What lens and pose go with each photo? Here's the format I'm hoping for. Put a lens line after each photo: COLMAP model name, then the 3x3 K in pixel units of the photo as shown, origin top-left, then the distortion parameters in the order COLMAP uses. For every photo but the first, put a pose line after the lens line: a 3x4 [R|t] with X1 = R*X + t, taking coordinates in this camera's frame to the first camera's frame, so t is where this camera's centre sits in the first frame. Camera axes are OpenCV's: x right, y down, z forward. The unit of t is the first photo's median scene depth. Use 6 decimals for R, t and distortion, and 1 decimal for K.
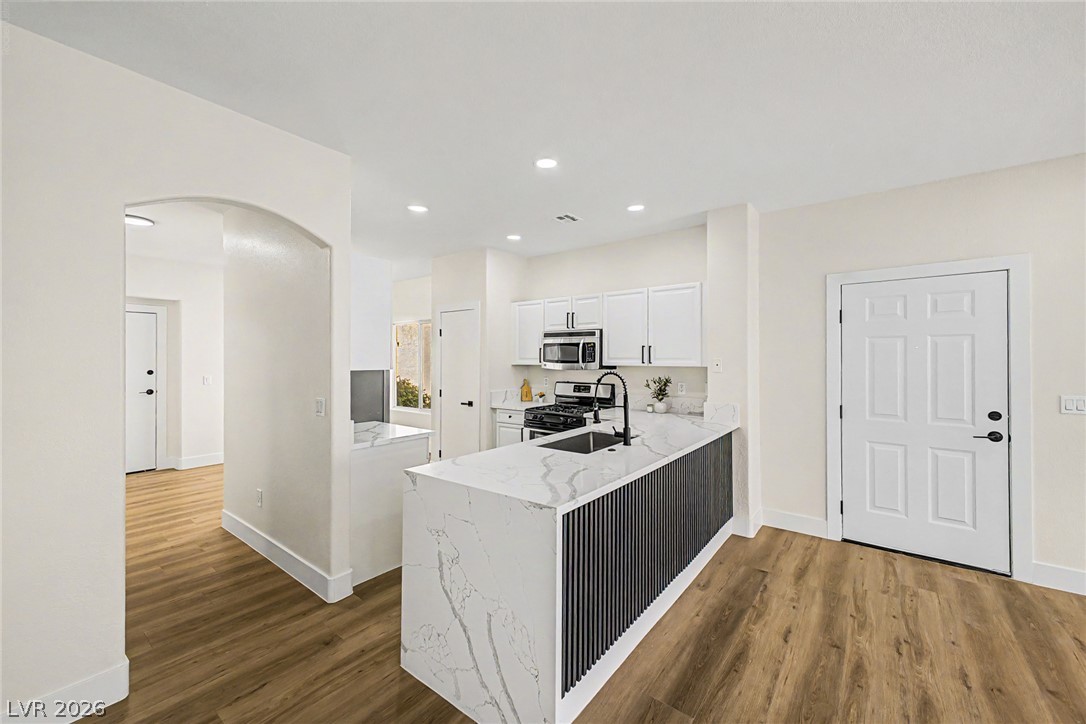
lens RADIAL K [[429.3, 0, 536.3], [0, 429.3, 357.6], [0, 0, 1]] dist [0.001156, -0.000134]
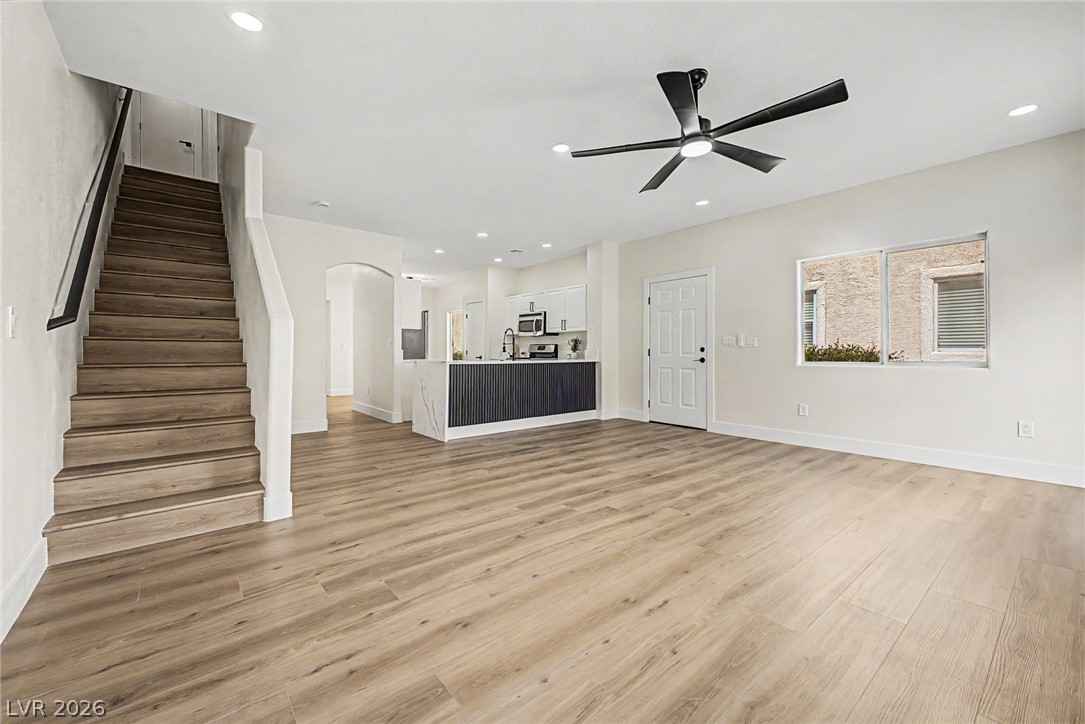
lens RADIAL K [[439.1, 0, 542.5], [0, 439.1, 362.0], [0, 0, 1]] dist [0.013740, -0.000148]
pose [[0.978171, 0.004769, -0.207747, 0.524399], [0.000199, 0.999715, 0.023883, 0.097922], [0.207801, -0.023403, 0.977891, -0.762167]]
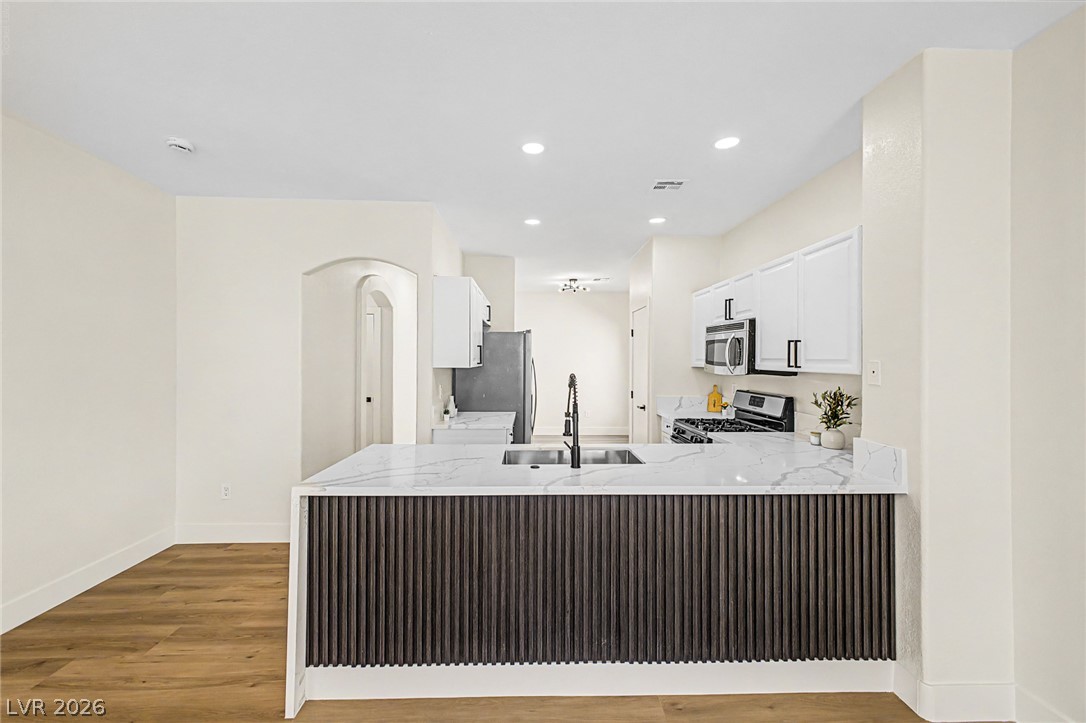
lens RADIAL K [[429.3, 0, 536.3], [0, 429.3, 357.1], [0, 0, 1]] dist [0.001156, -0.000134]
pose [[0.630552, -0.002315, -0.776143, 0.492561], [0.000438, 0.999996, -0.002627, -0.000709], [0.776147, 0.001316, 0.630551, 0.275649]]
